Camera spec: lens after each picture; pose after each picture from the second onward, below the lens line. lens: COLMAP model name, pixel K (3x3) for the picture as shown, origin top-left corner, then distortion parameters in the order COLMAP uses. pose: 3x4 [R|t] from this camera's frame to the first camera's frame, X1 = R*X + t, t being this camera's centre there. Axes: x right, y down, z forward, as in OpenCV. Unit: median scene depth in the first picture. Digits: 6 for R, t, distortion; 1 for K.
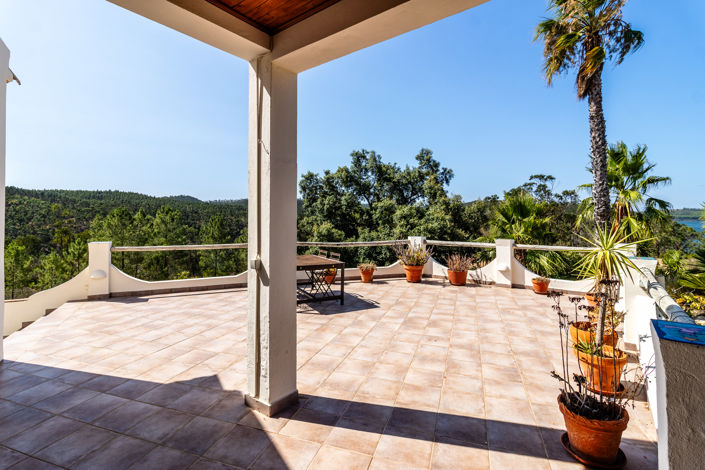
lens RADIAL K [[334.8, 0, 346.9], [0, 334.8, 211.7], [0, 0, 1]] dist [0.010405, -0.005545]
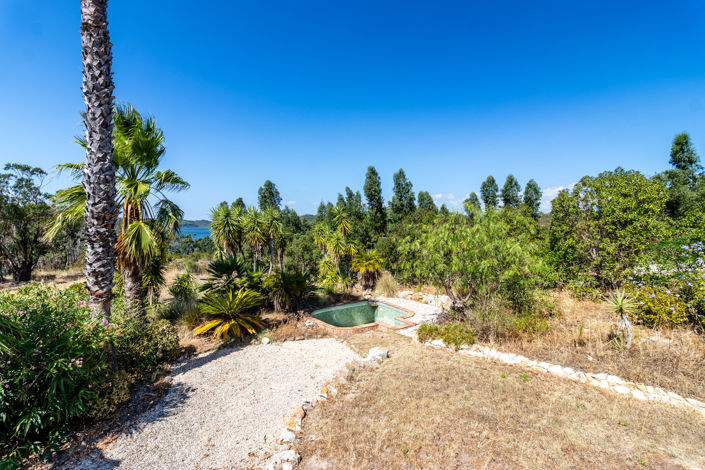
lens RADIAL K [[334.8, 0, 347.7], [0, 334.8, 223.1], [0, 0, 1]] dist [0.010405, -0.005545]
pose [[0.290813, 0.019271, 0.956586, 0.346743], [-0.030671, 0.999471, -0.010811, 0.013078], [-0.956288, -0.026196, 0.291250, 0.447319]]
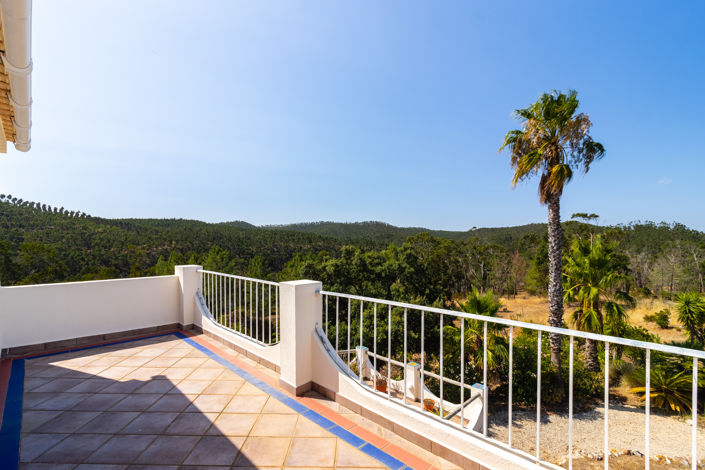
lens RADIAL K [[334.8, 0, 344.9], [0, 334.8, 251.4], [0, 0, 1]] dist [0.010405, -0.005545]
pose [[0.988613, 0.007671, -0.150287, 0.220086], [0.001178, 0.998274, 0.058709, -0.247363], [0.150478, -0.058217, 0.986898, -0.193657]]
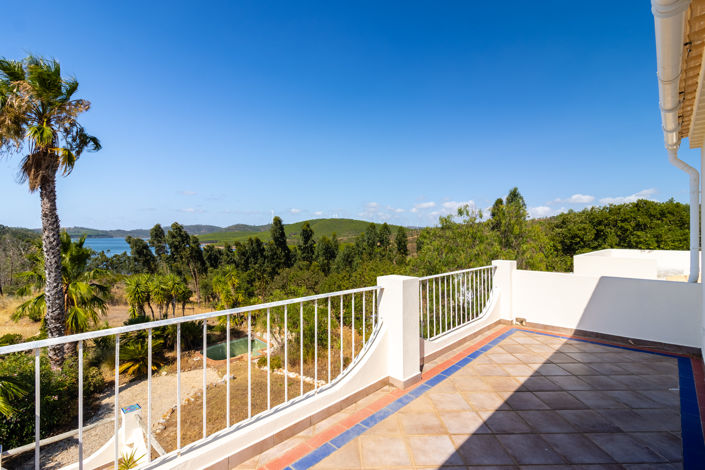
lens RADIAL K [[334.8, 0, 350.5], [0, 334.8, 241.4], [0, 0, 1]] dist [0.010405, -0.005545]
pose [[0.098686, -0.012465, 0.995041, -0.114100], [-0.029726, 0.999438, 0.015469, -0.239143], [-0.994675, -0.031106, 0.098260, 0.062919]]
